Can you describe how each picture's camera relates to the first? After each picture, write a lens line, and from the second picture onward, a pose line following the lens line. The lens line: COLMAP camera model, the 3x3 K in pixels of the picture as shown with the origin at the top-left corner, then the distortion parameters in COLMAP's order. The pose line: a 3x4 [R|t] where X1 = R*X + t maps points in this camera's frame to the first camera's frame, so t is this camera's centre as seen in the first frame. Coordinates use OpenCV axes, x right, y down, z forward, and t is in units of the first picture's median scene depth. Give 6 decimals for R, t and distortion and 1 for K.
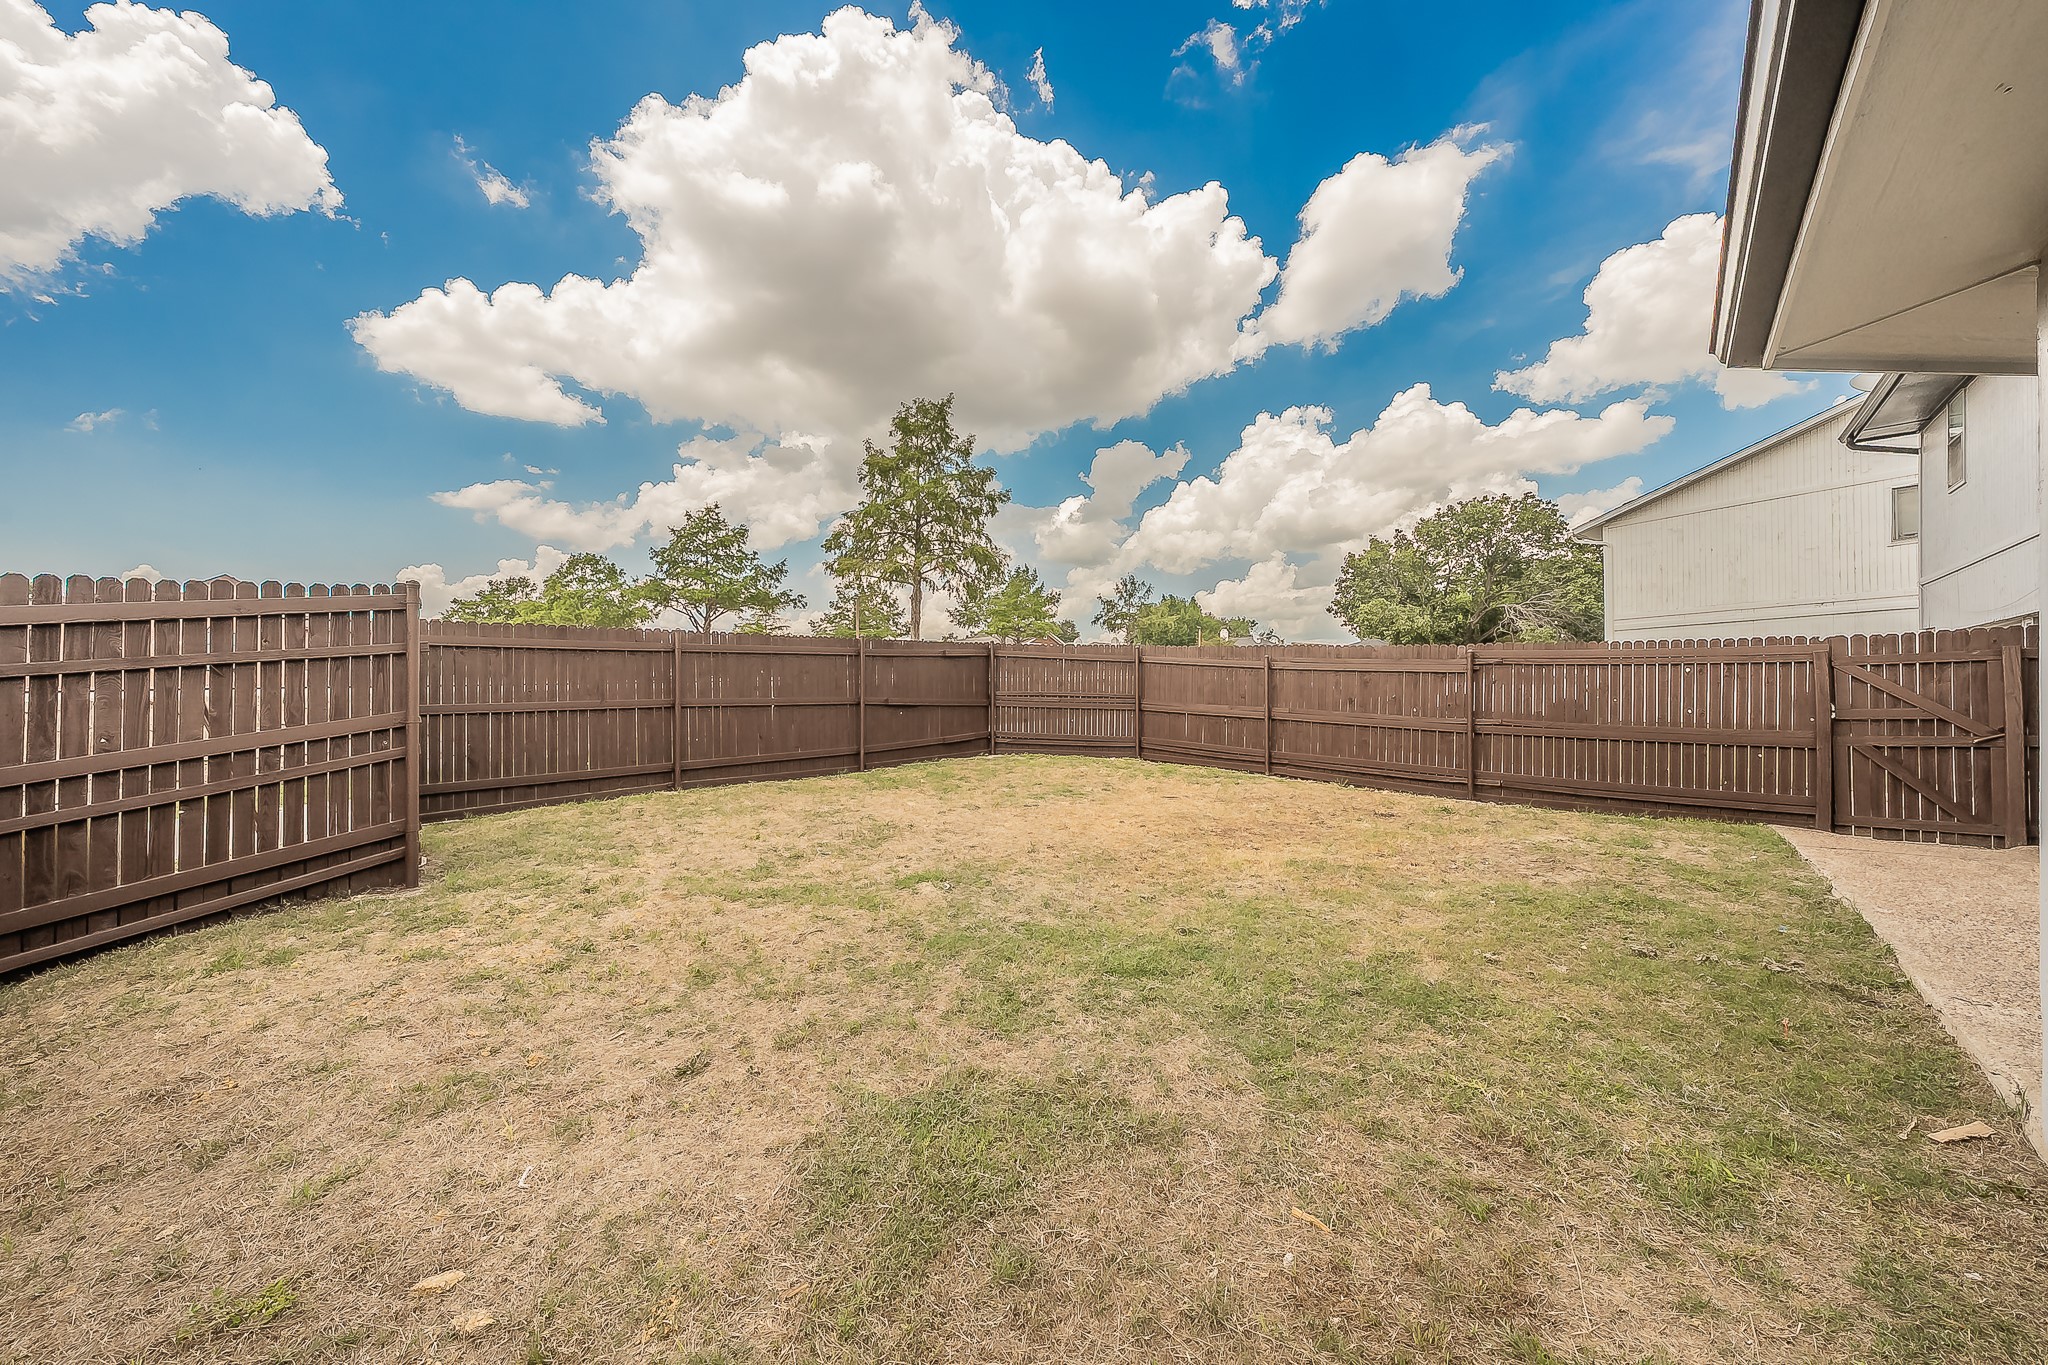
lens RADIAL K [[706.9, 0, 1036.0], [0, 706.9, 692.3], [0, 0, 1]] dist [0.001125, 0.000033]
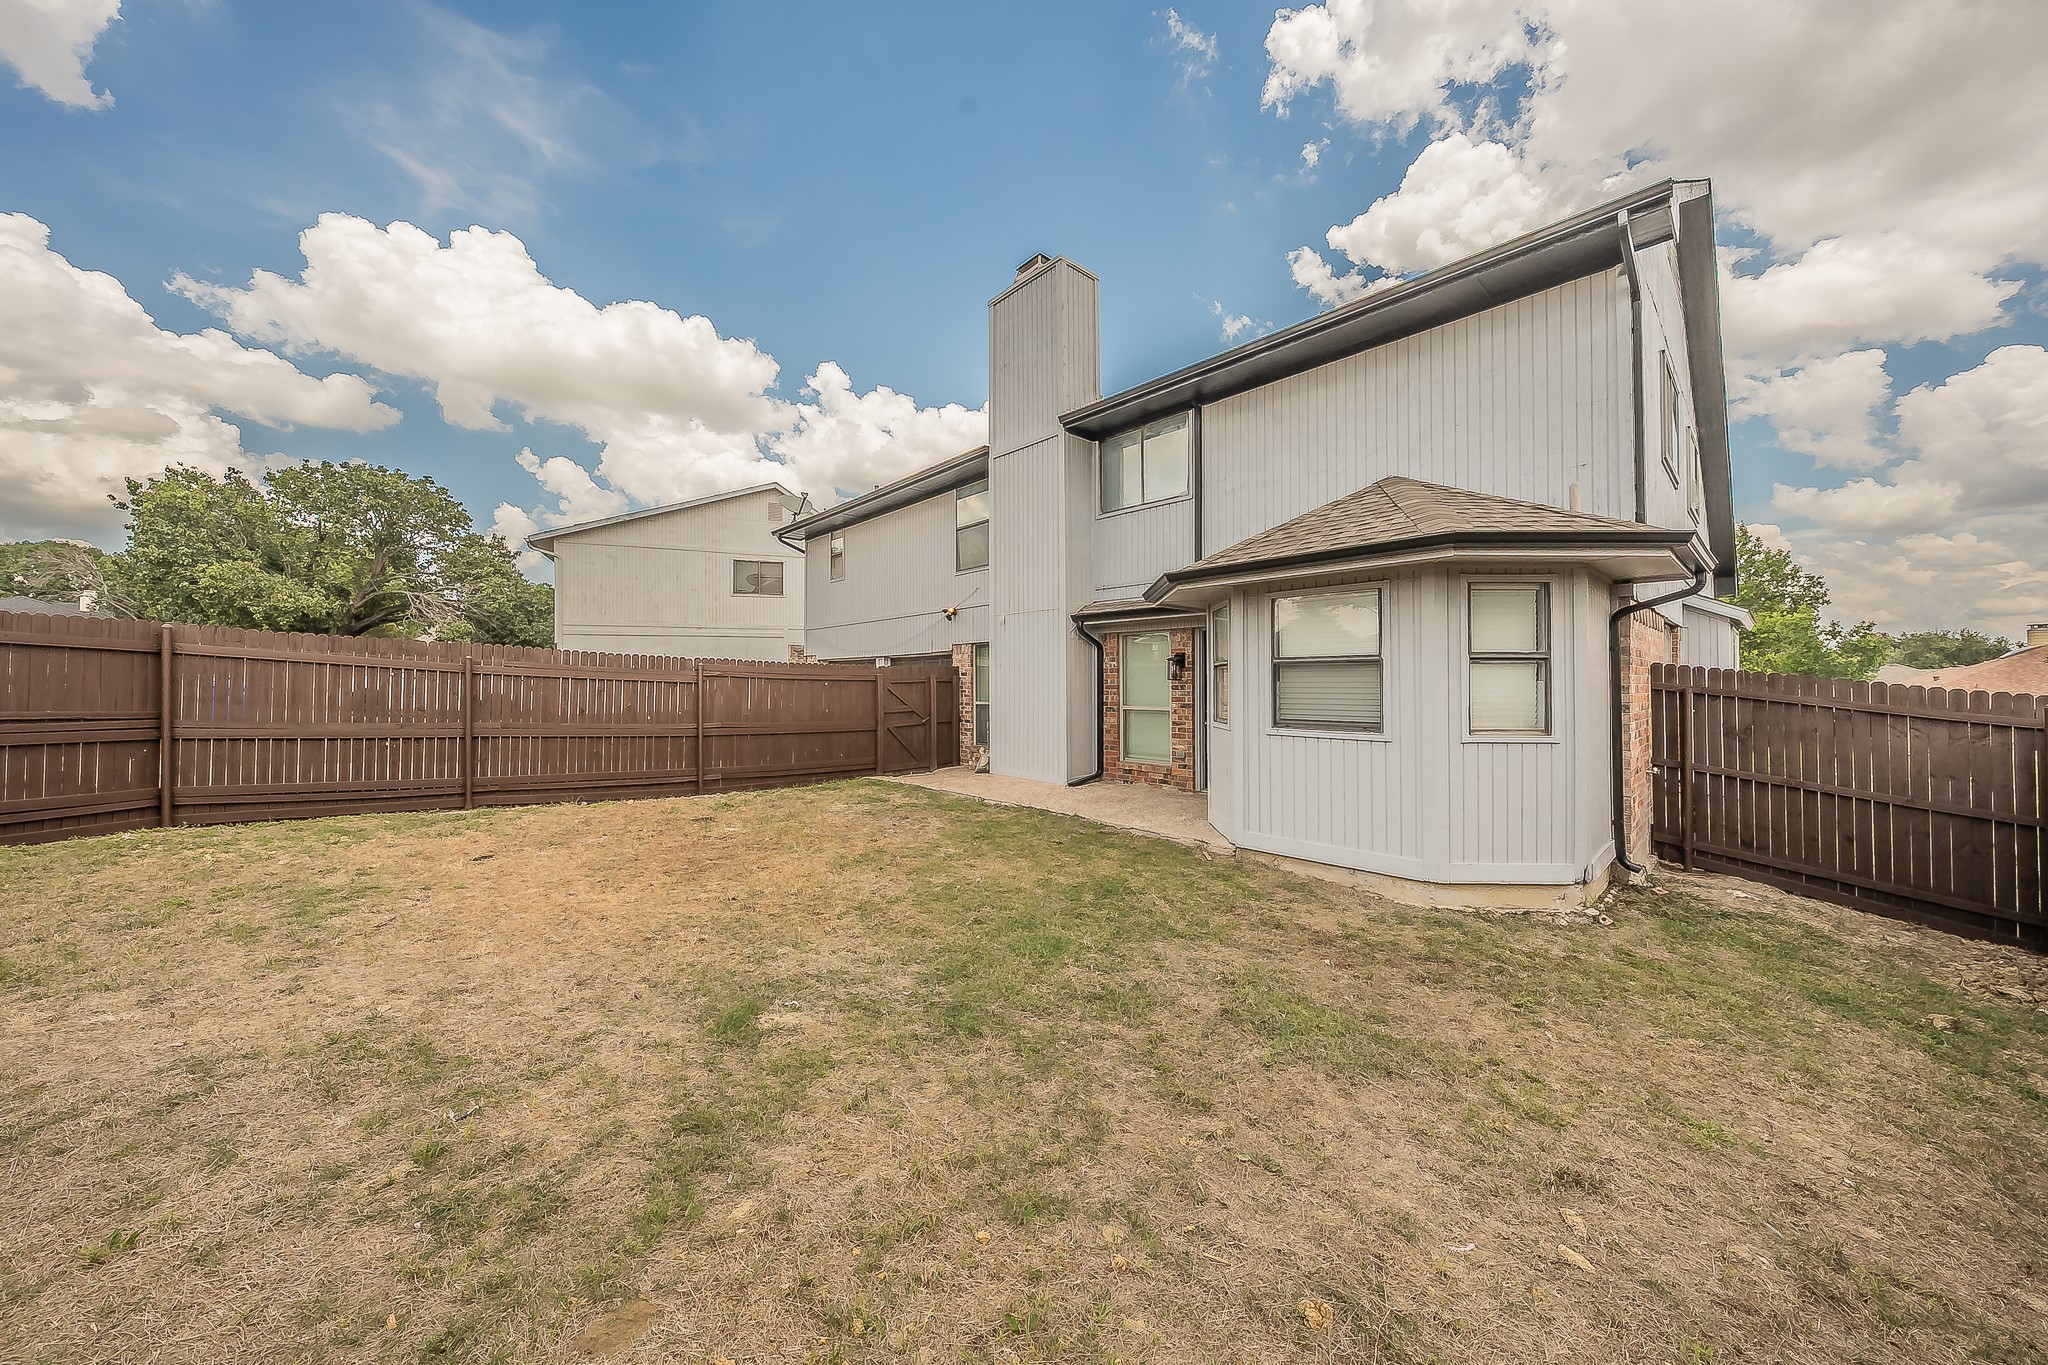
lens RADIAL K [[683.8, 0, 1029.5], [0, 683.8, 670.1], [0, 0, 1]] dist [0.000838, 0.000032]
pose [[0.100628, 0.020601, 0.994711, -0.406581], [-0.003854, 0.999786, -0.020317, -0.026633], [-0.994917, -0.001789, 0.100686, 0.349536]]
